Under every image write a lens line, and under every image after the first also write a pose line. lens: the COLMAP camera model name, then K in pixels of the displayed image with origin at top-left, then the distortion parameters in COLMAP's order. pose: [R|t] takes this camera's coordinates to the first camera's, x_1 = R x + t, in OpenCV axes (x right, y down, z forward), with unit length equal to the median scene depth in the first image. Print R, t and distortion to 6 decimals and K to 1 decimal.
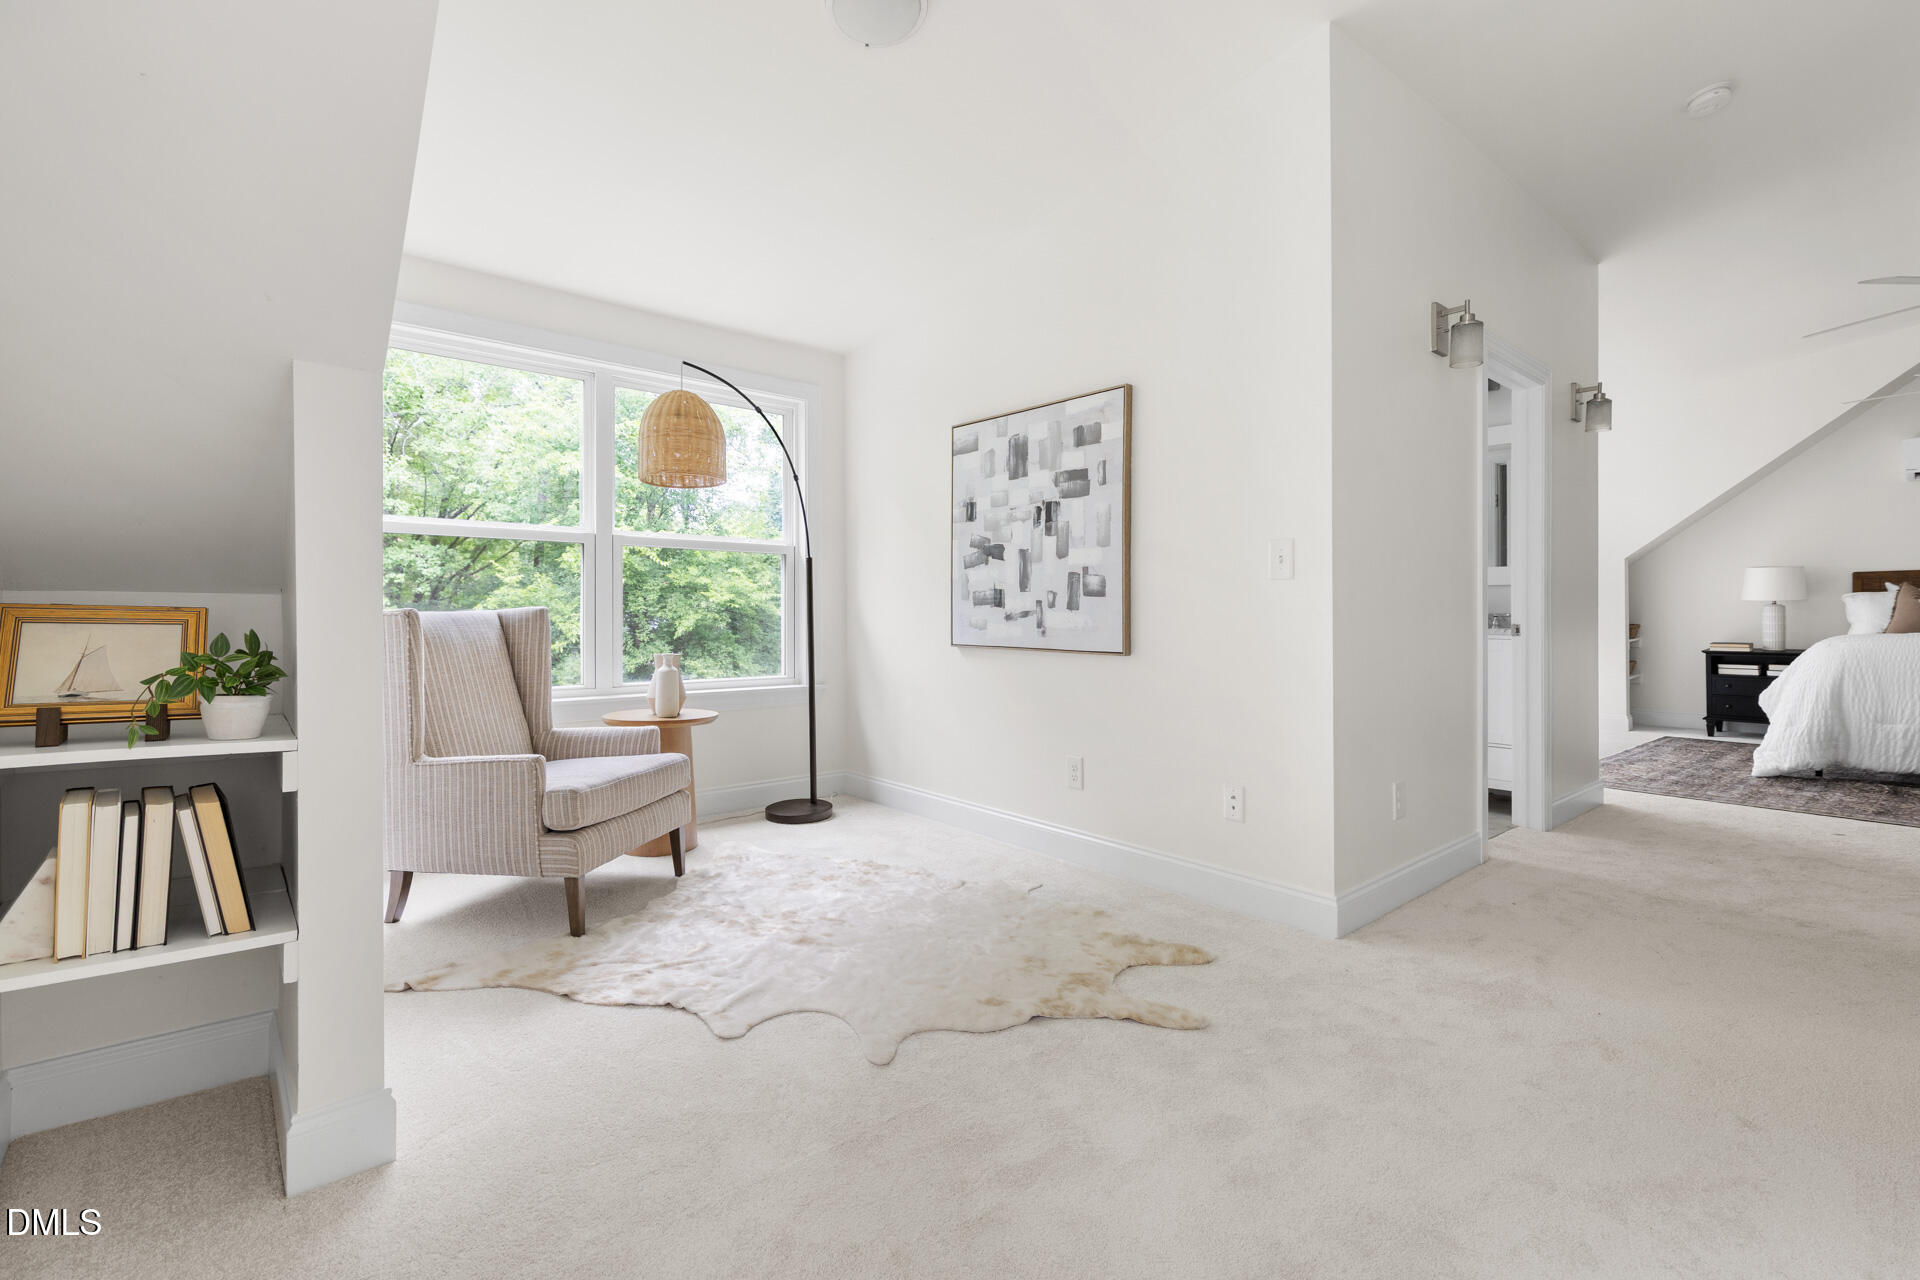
lens RADIAL K [[892.9, 0, 960.5], [0, 892.9, 632.7], [0, 0, 1]] dist [0.003038, 0.000829]
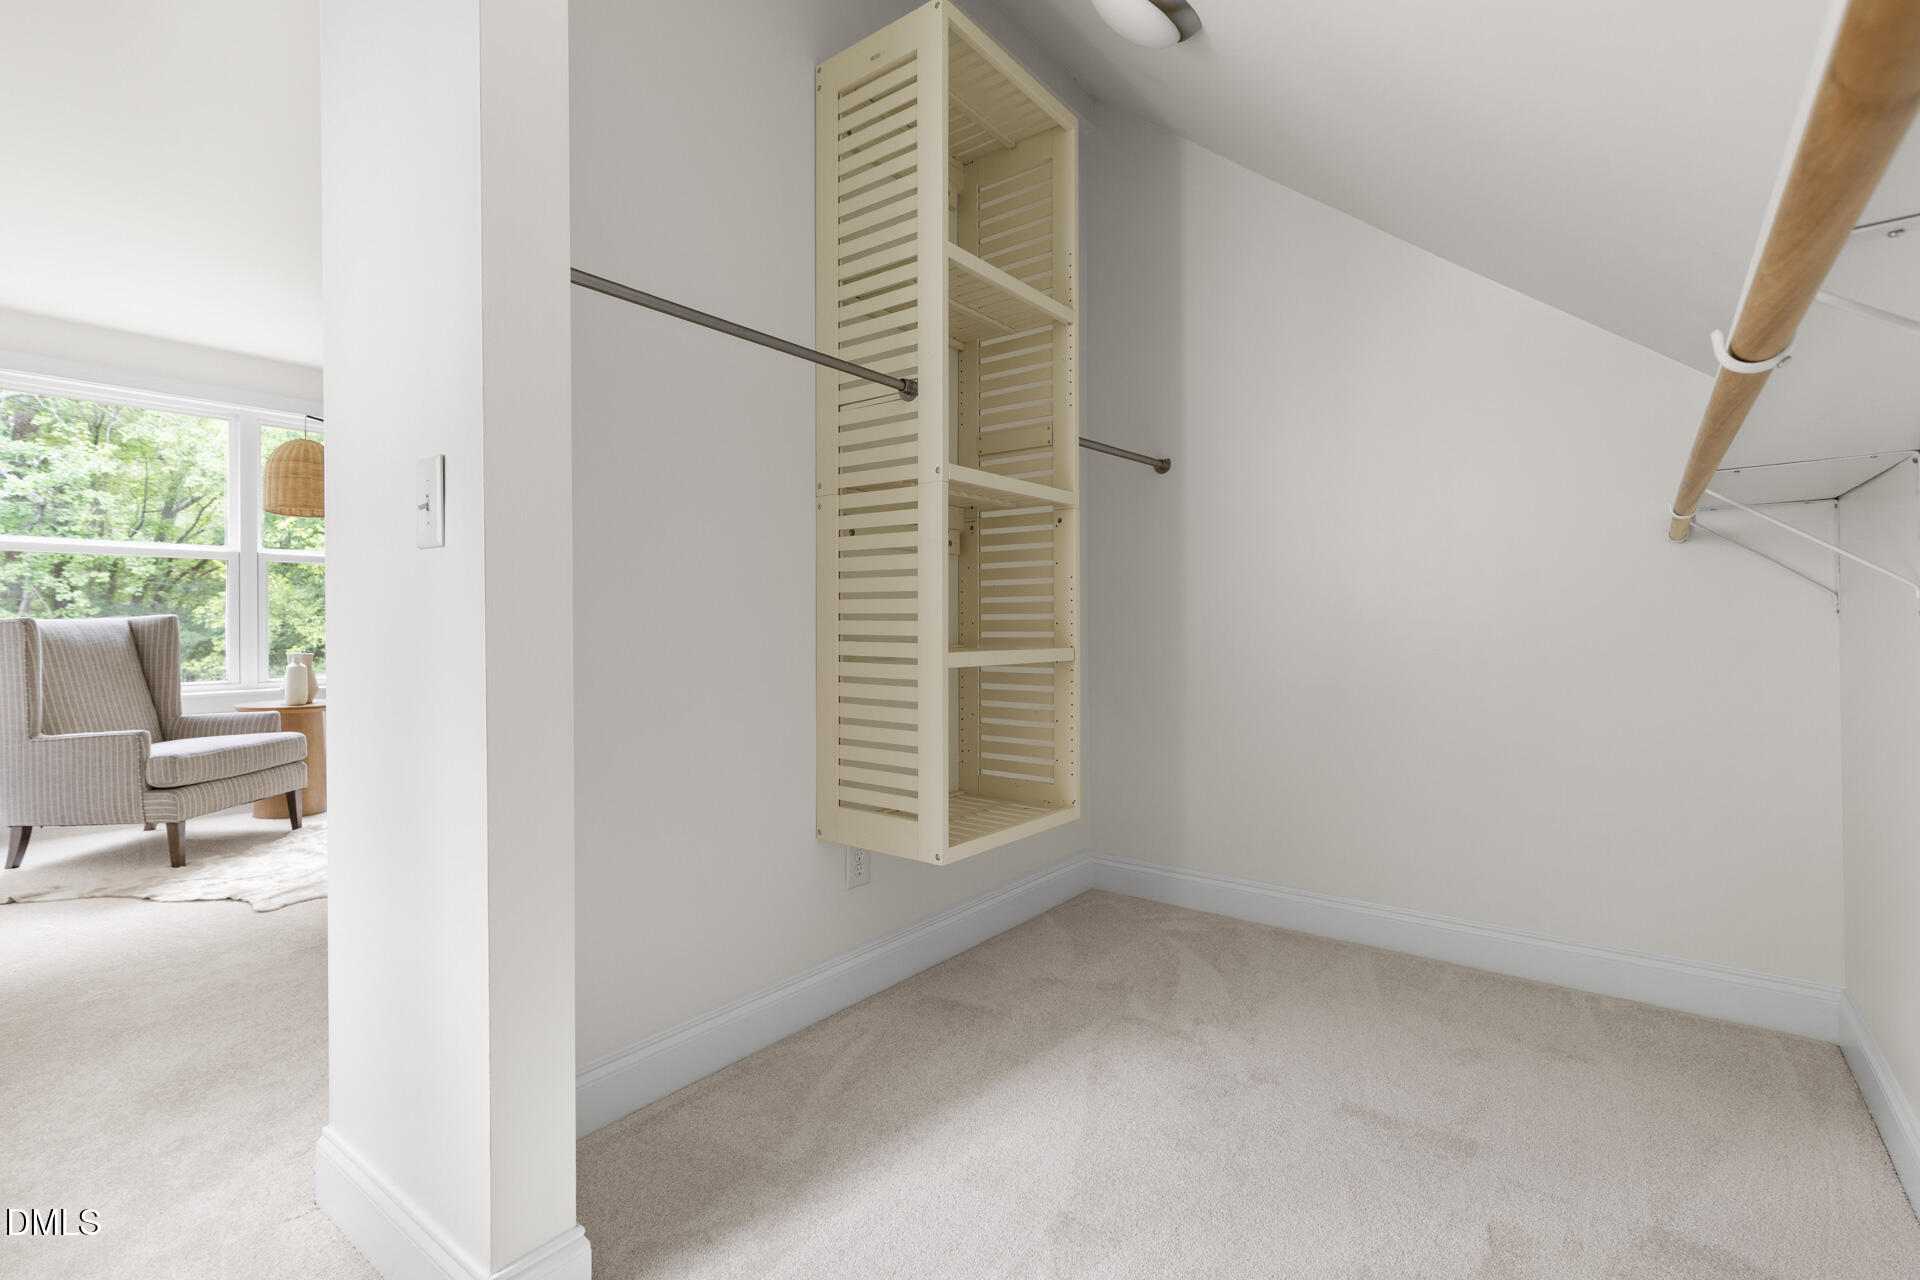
lens RADIAL K [[892.9, 0, 959.1], [0, 892.9, 634.3], [0, 0, 1]] dist [0.003038, 0.000829]
pose [[0.981791, -0.003896, 0.189925, 0.365041], [0.003873, 0.999992, 0.000489, 0.000973], [-0.189925, 0.000256, 0.981799, -0.412868]]
